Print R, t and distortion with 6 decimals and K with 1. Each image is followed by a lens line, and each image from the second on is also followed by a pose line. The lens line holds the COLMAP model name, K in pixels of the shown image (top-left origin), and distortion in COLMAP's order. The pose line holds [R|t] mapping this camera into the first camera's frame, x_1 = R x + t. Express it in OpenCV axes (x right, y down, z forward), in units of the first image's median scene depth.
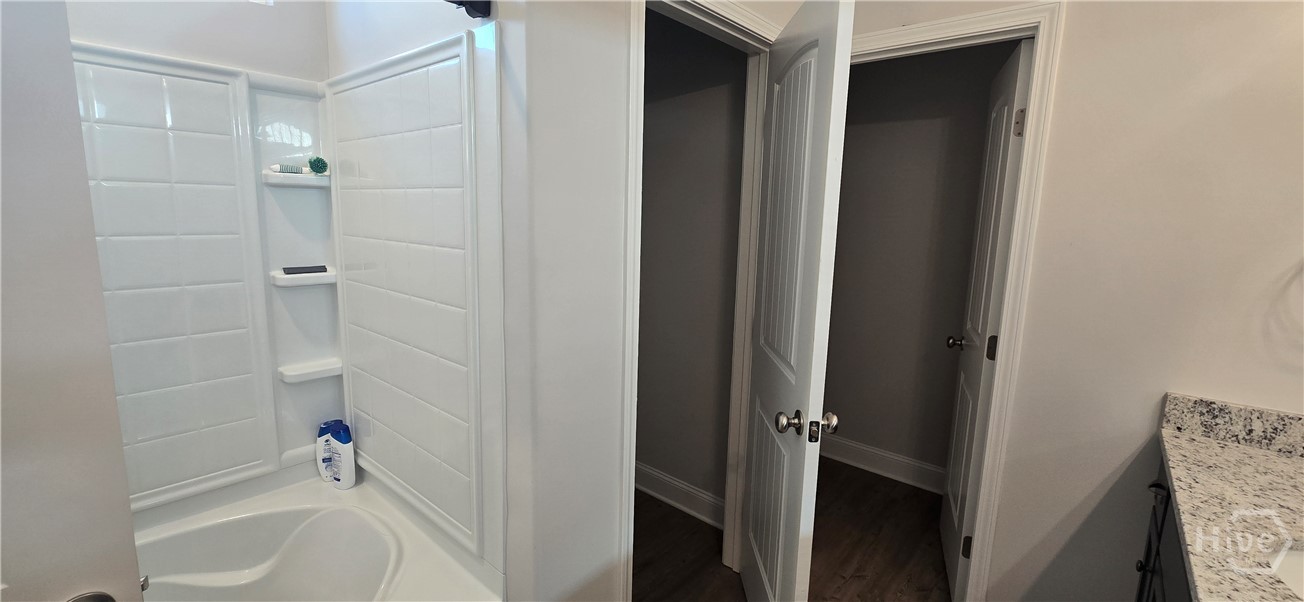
lens RADIAL K [[535.1, 0, 646.1], [0, 535.1, 293.9], [0, 0, 1]] dist [-0.006147, 0.000651]
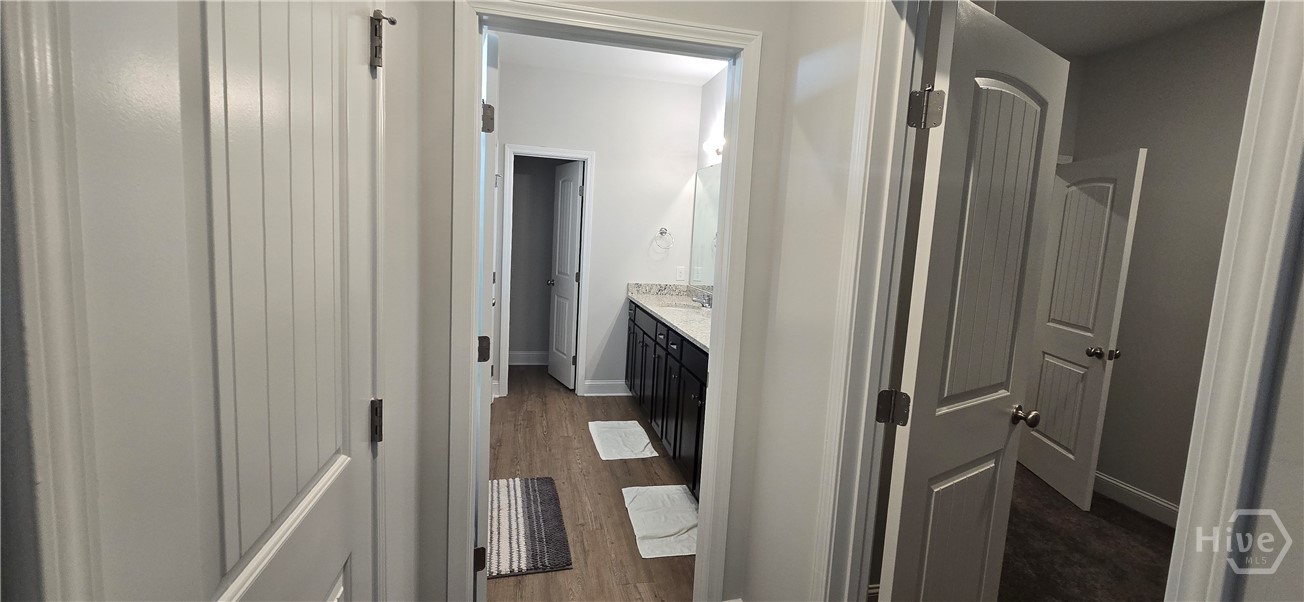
lens RADIAL K [[535.1, 0, 649.4], [0, 535.1, 299.0], [0, 0, 1]] dist [-0.006147, 0.000651]
pose [[0.600002, -0.086854, 0.795269, -1.418891], [0.079298, 0.995650, 0.048910, 0.125595], [-0.796058, 0.033717, 0.604280, -0.977554]]
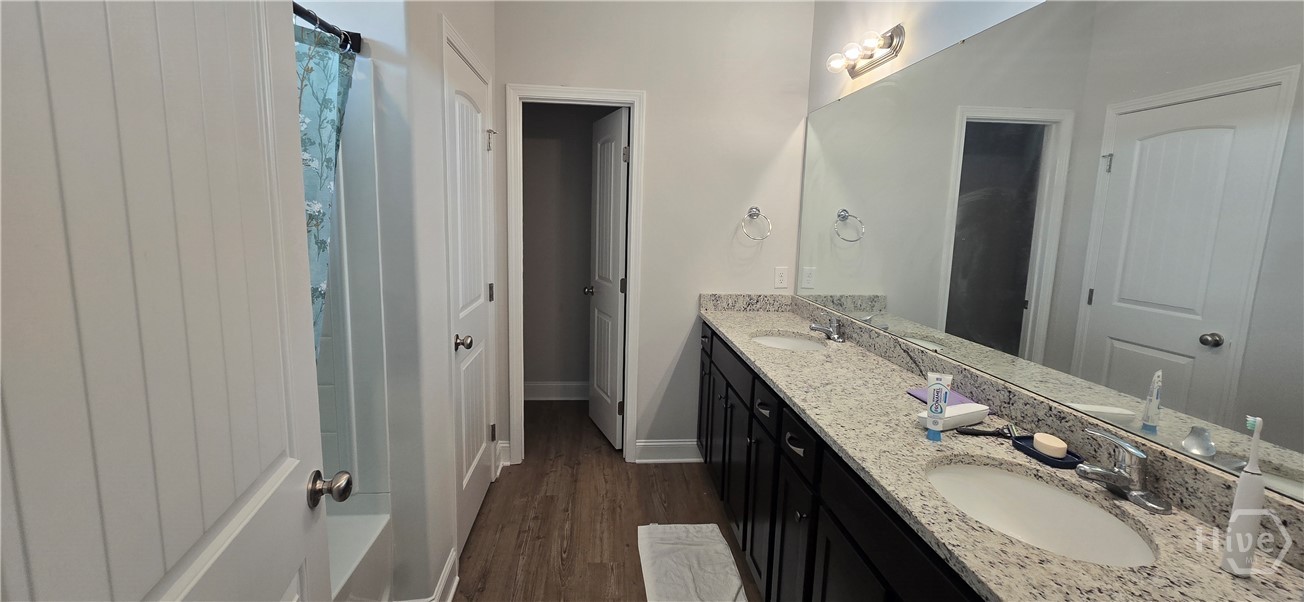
lens RADIAL K [[535.1, 0, 651.5], [0, 535.1, 290.9], [0, 0, 1]] dist [-0.006147, 0.000651]
pose [[0.695622, -0.104789, 0.710724, -0.596555], [0.097013, 0.993945, 0.051596, 0.045532], [-0.711827, 0.033058, 0.701576, -0.309621]]
